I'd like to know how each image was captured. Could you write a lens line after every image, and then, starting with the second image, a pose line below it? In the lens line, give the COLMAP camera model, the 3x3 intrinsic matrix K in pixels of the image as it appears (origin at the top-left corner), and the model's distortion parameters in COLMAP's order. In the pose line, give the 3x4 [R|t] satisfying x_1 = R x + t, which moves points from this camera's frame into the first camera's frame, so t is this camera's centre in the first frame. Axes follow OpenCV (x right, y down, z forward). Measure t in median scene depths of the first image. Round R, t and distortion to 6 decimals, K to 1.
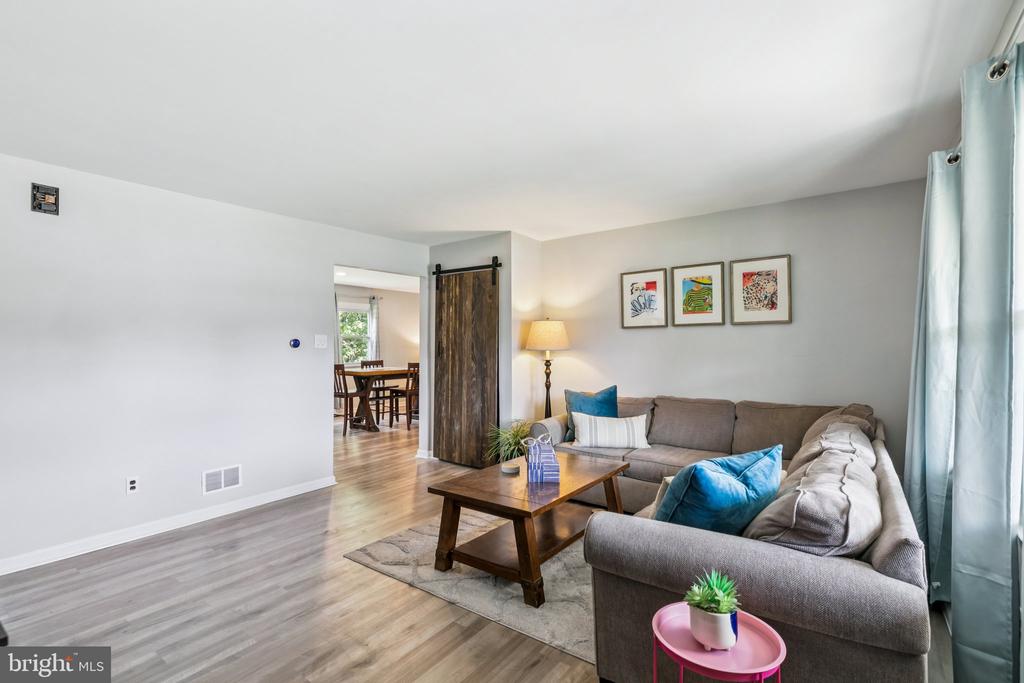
lens RADIAL K [[473.2, 0, 513.7], [0, 473.2, 346.7], [0, 0, 1]] dist [0.000677, 0.000394]
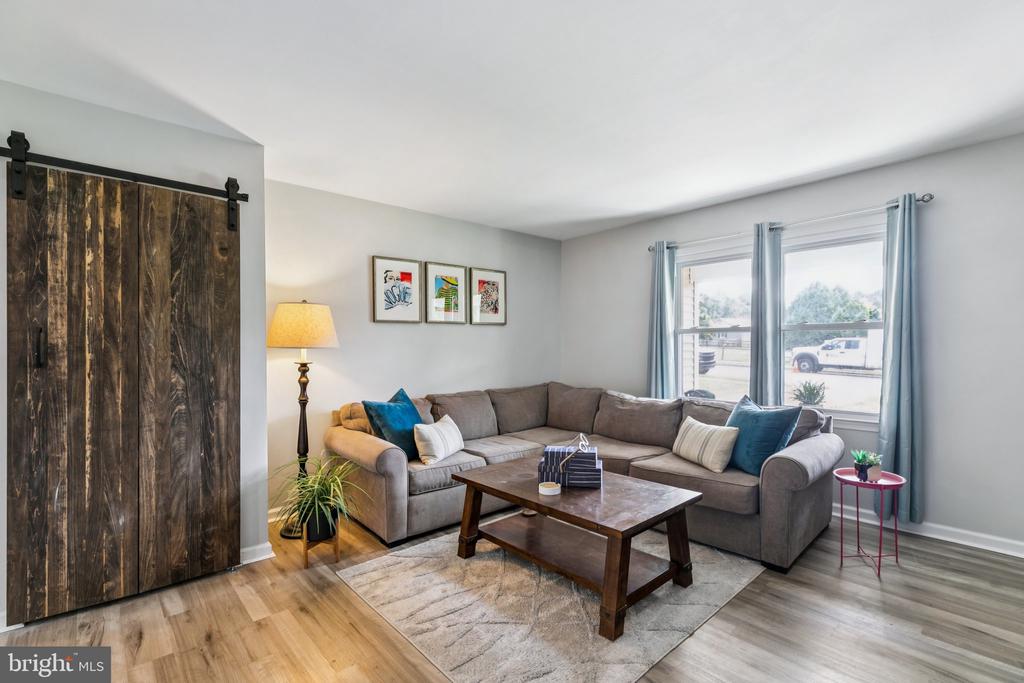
lens RADIAL K [[464.5, 0, 513.2], [0, 464.5, 354.3], [0, 0, 1]] dist [0.001759, 0.000123]
pose [[0.198763, -0.015853, 0.979919, -0.524984], [0.009139, 0.999856, 0.014322, 0.009137], [-0.980005, 0.006109, 0.198879, 0.592626]]
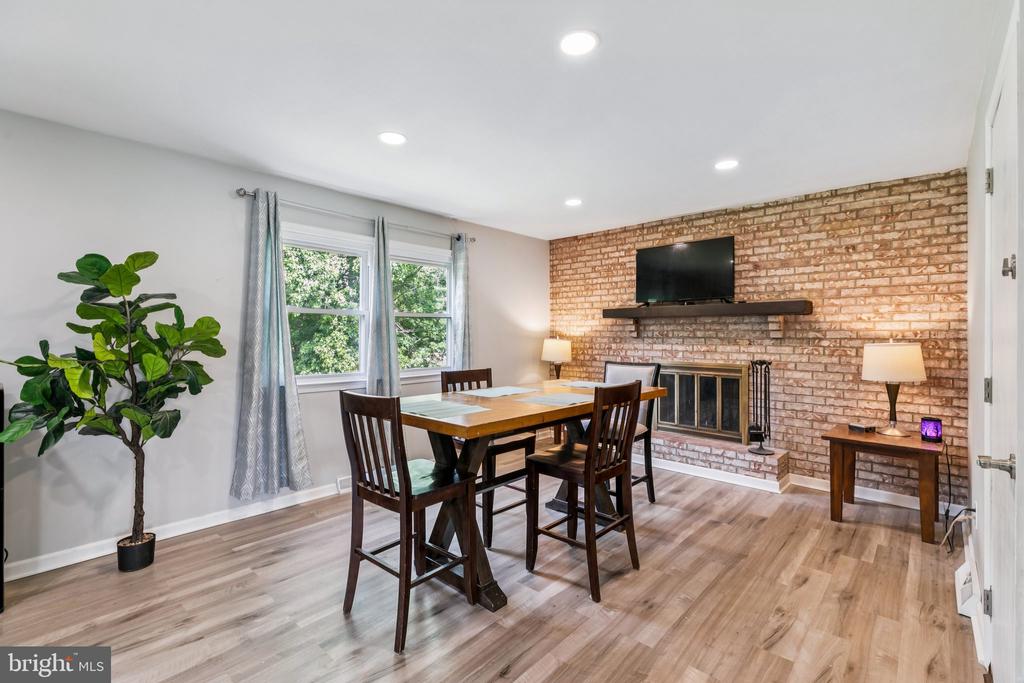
lens RADIAL K [[459.4, 0, 515.5], [0, 459.4, 332.5], [0, 0, 1]] dist [0.002521, 0.000202]
pose [[0.994832, 0.001003, -0.101533, -0.378184], [-0.001474, 0.999988, -0.004572, -0.004064], [0.101527, 0.004698, 0.994822, 1.063495]]
